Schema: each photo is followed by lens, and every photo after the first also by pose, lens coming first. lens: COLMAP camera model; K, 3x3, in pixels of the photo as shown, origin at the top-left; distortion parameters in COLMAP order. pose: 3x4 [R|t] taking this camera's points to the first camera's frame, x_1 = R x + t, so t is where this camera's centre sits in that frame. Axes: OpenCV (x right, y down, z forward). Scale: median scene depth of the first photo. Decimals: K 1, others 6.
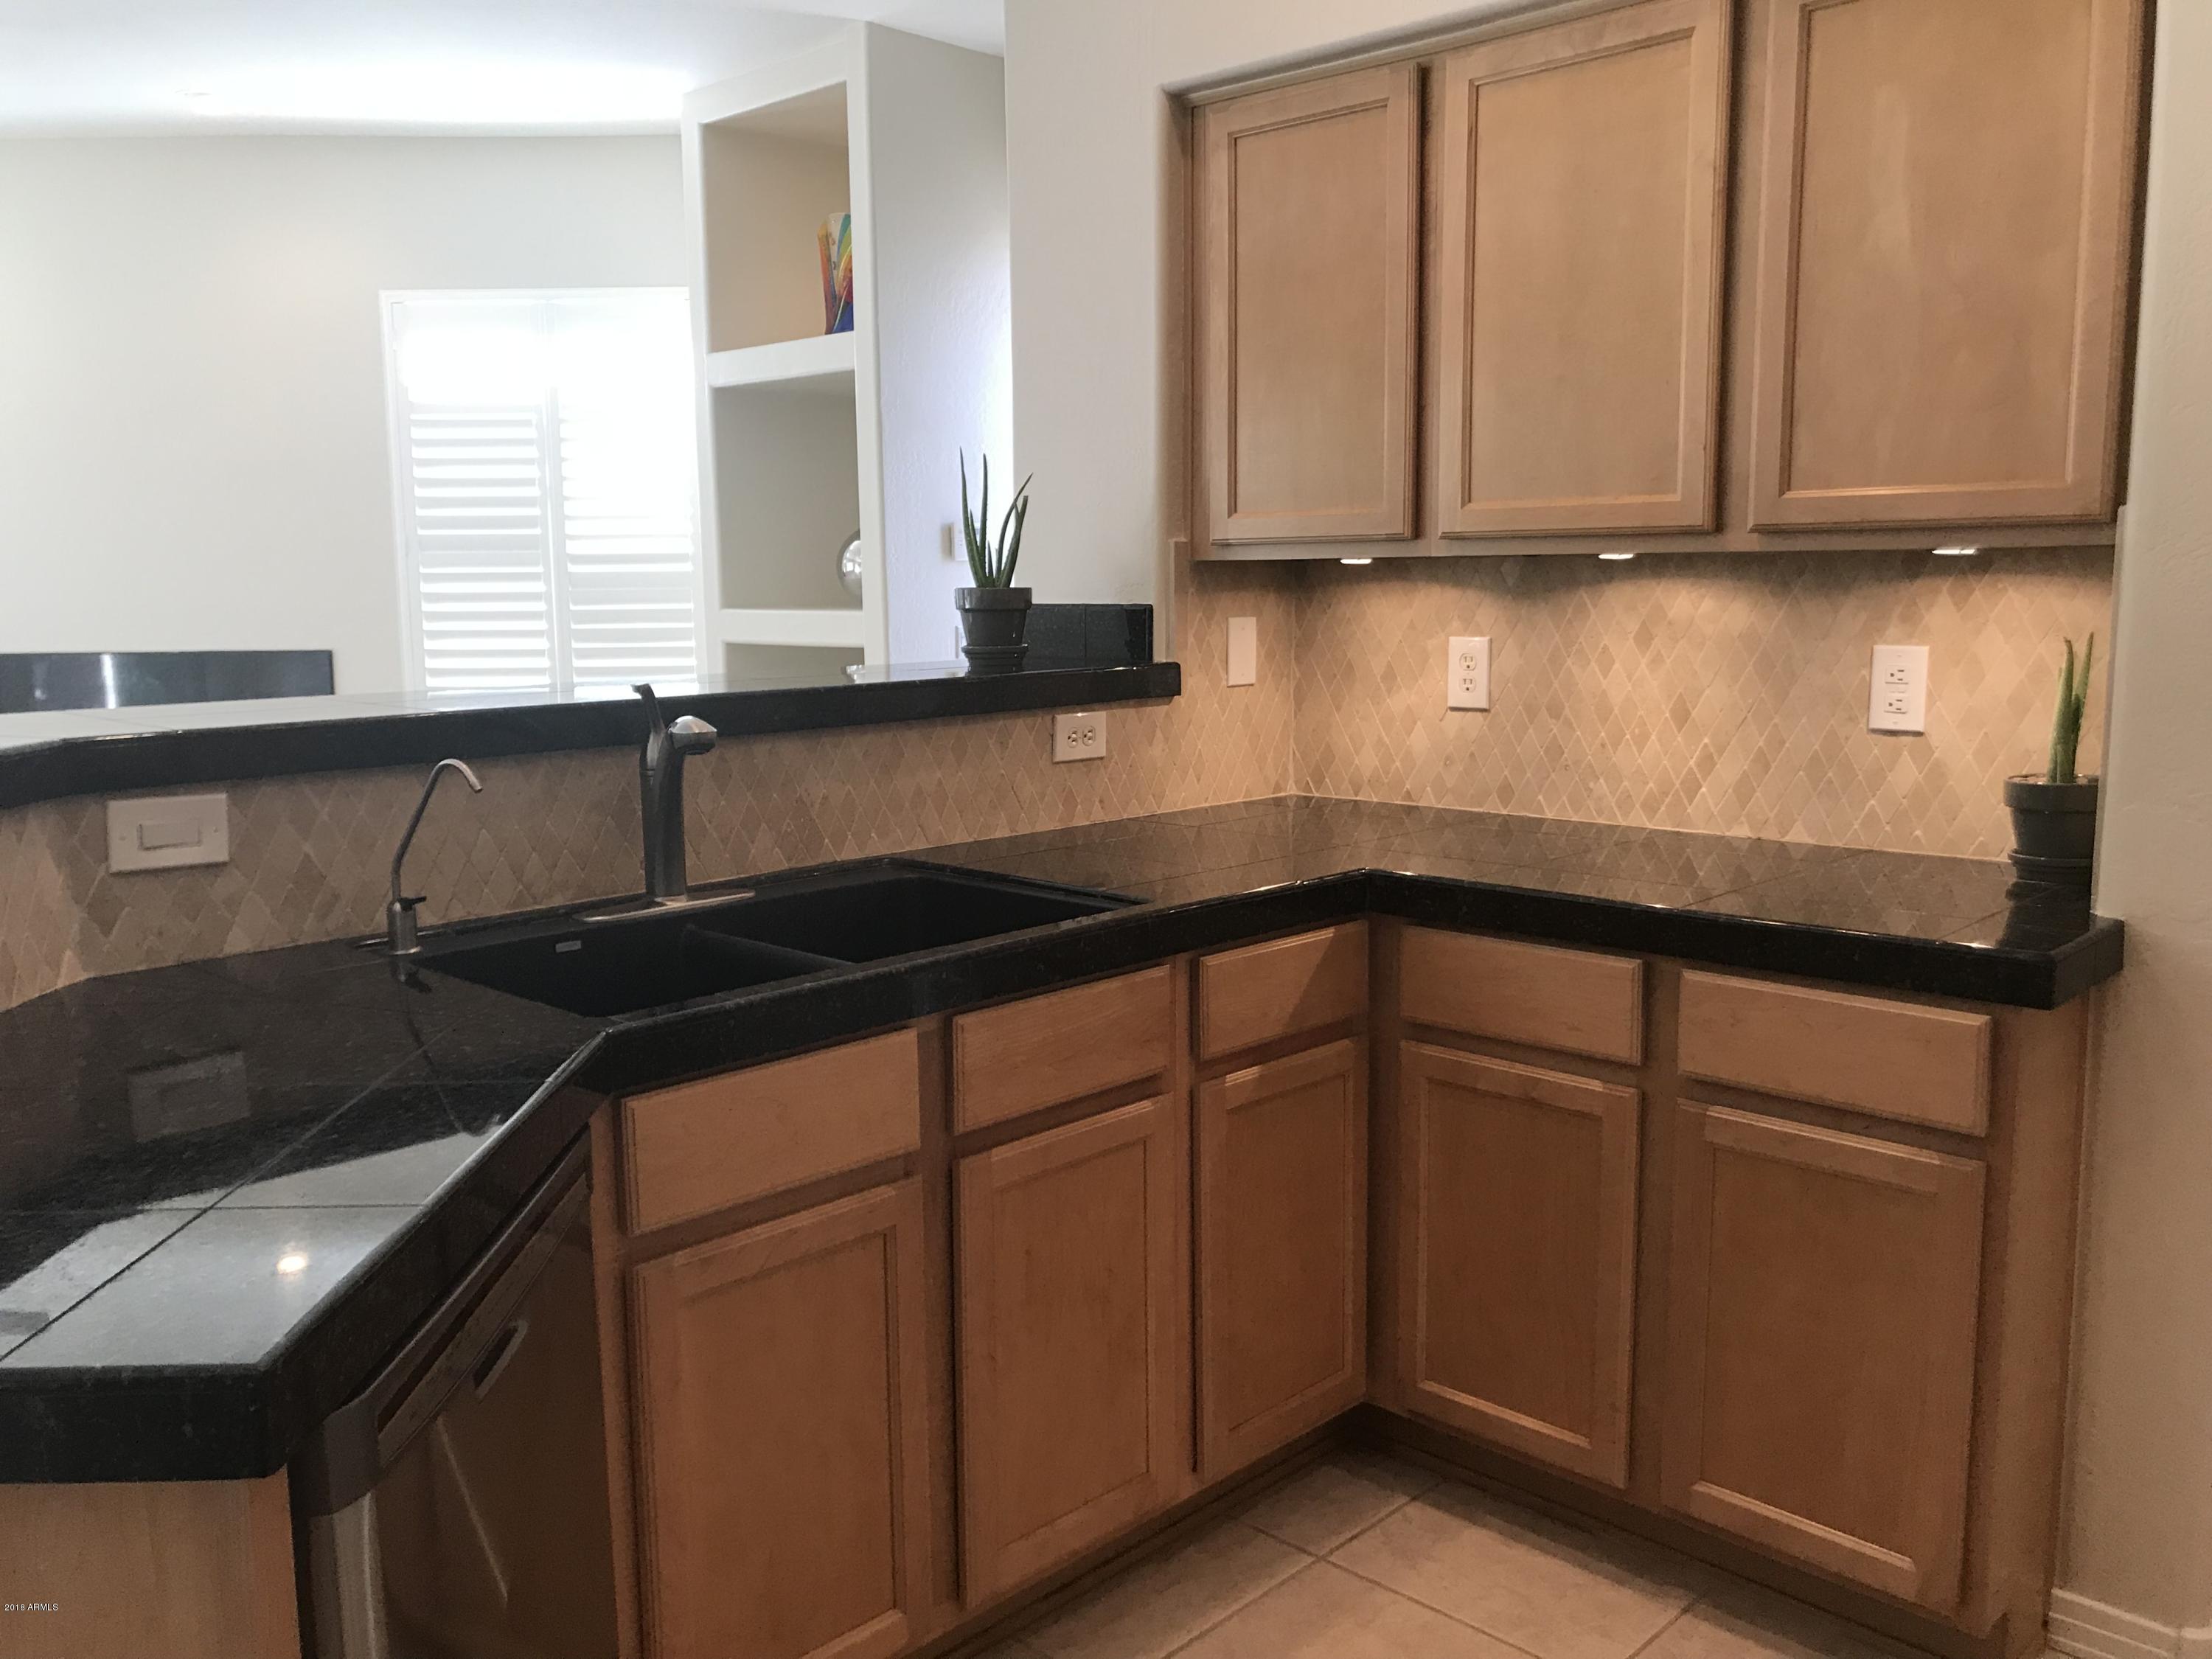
lens RADIAL K [[1771.6, 0, 1106.0], [0, 1771.6, 829.5], [0, 0, 1]] dist [-0.001689, 0.000193]
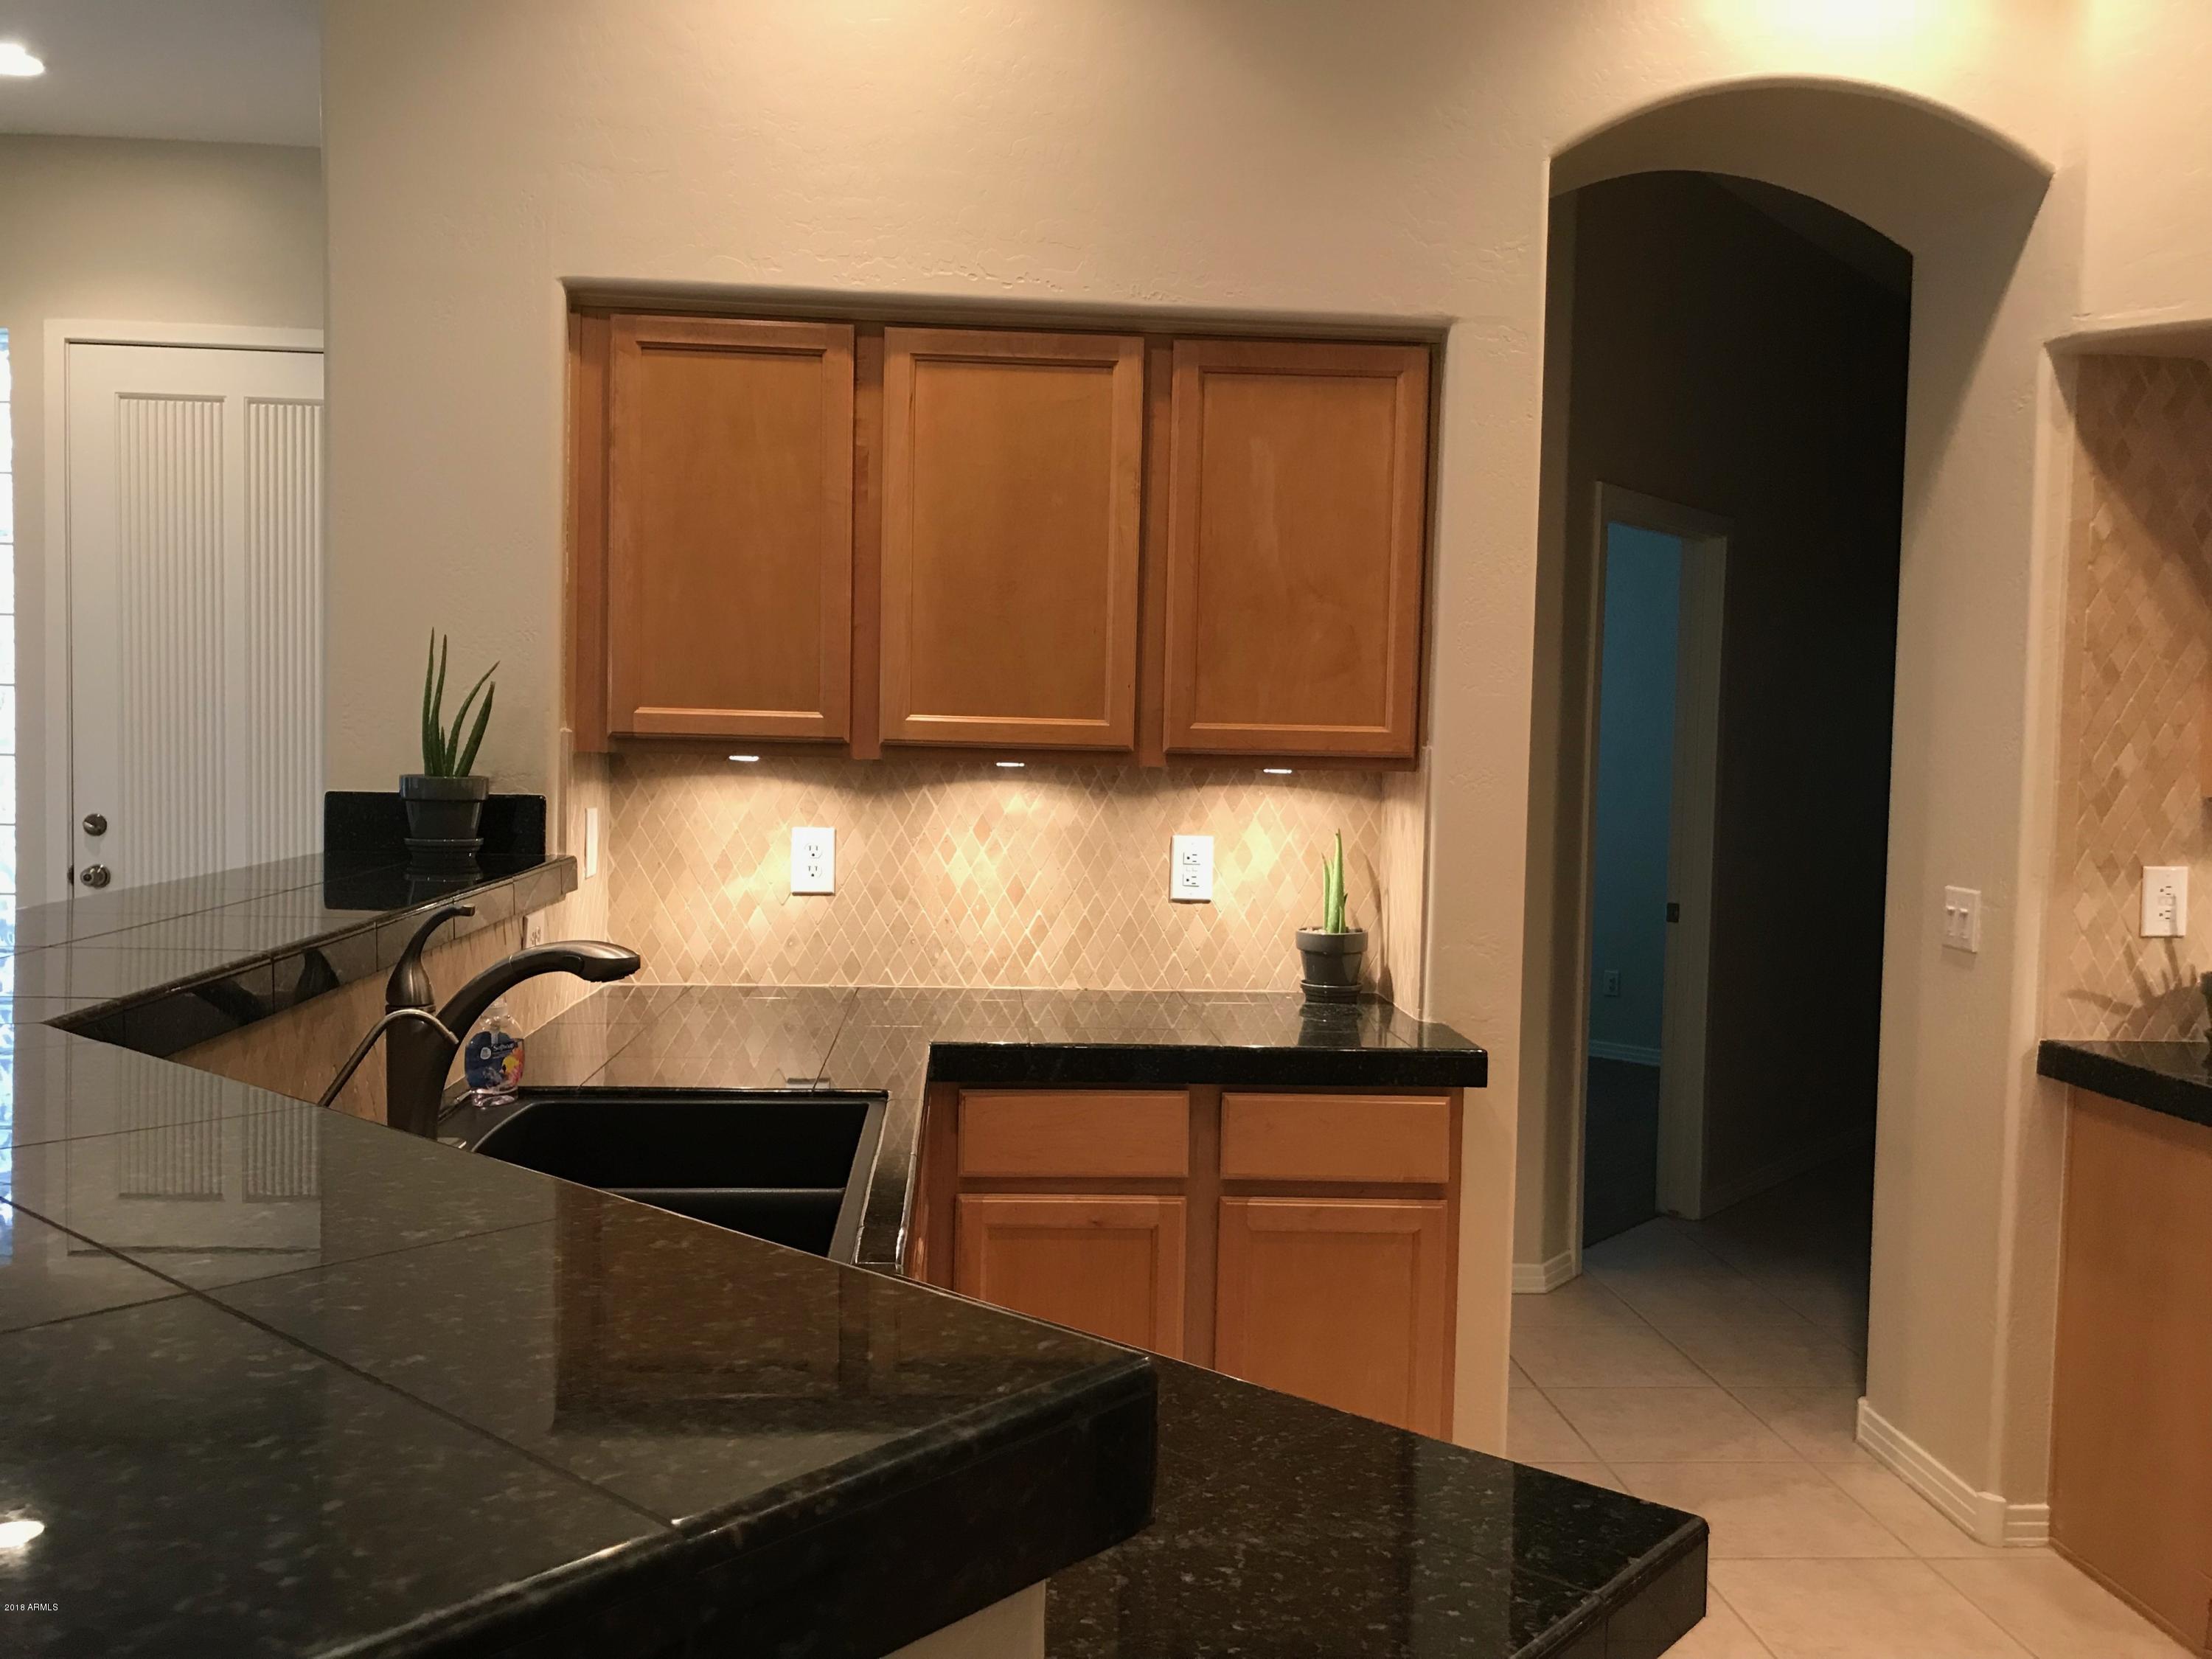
lens RADIAL K [[1716.7, 0, 1106.0], [0, 1716.7, 829.5], [0, 0, 1]] dist [-0.001058, 0.003136]
pose [[0.643956, -0.009696, 0.765001, -0.530441], [0.075580, 0.995835, -0.051000, -0.043272], [-0.761320, 0.090661, 0.642006, 0.196694]]
